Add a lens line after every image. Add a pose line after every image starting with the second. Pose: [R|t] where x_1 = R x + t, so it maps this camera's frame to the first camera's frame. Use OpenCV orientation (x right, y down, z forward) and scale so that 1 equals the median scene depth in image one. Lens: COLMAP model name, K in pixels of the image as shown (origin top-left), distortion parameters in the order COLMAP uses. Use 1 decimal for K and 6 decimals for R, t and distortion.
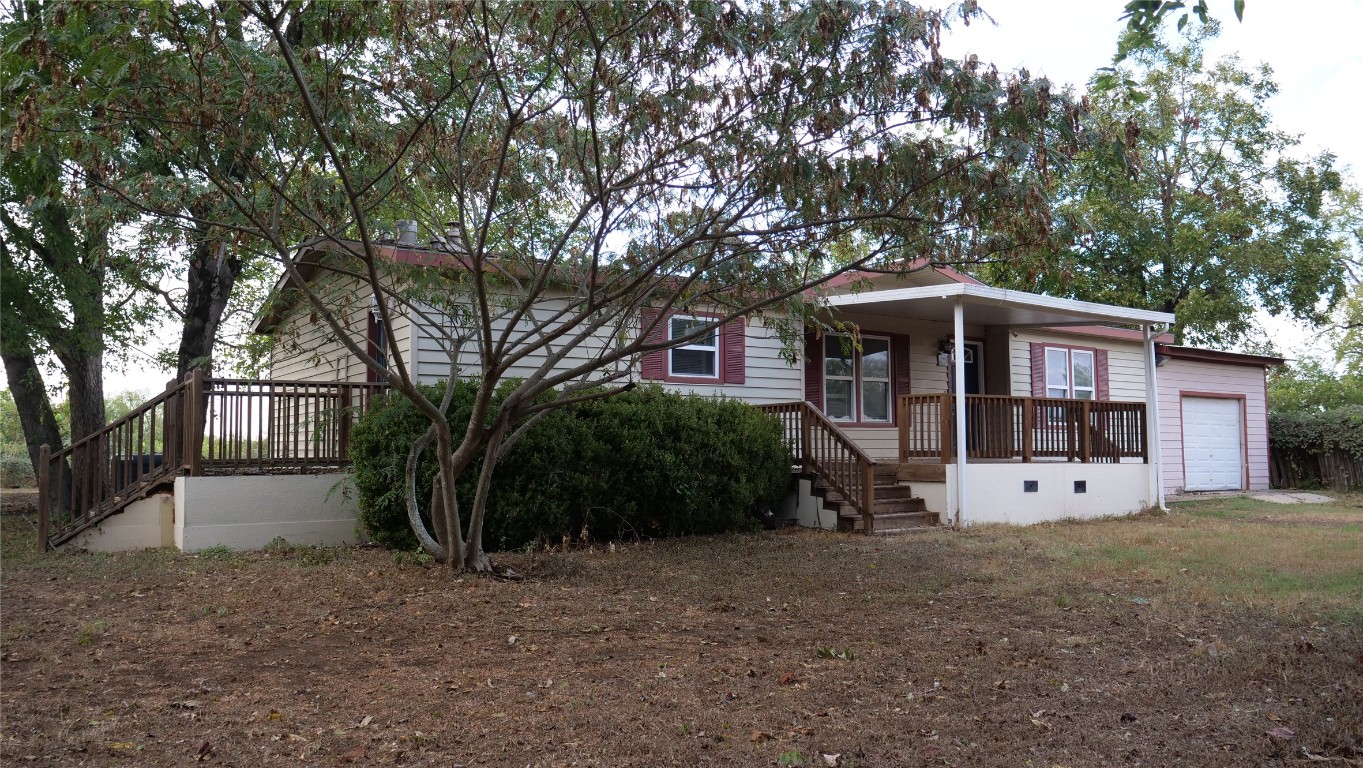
lens RADIAL K [[1000.3, 0, 681.7], [0, 1000.3, 386.1], [0, 0, 1]] dist [-0.050103, 0.003583]
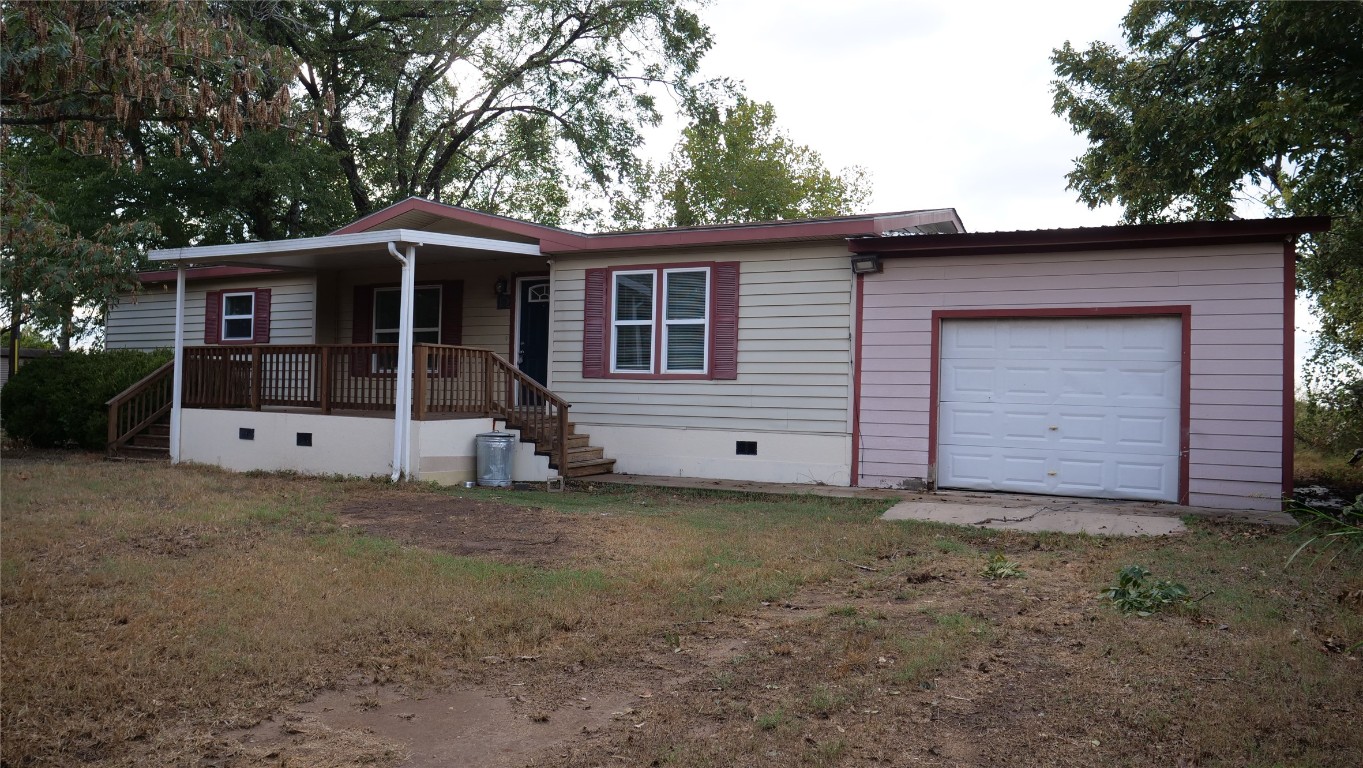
lens RADIAL K [[1000.3, 0, 682.0], [0, 1000.3, 386.9], [0, 0, 1]] dist [-0.050103, 0.003583]
pose [[0.473718, -0.004585, -0.880665, 1.383016], [0.034108, 0.999332, 0.013144, 0.053241], [0.880016, -0.036265, 0.473558, 0.877843]]
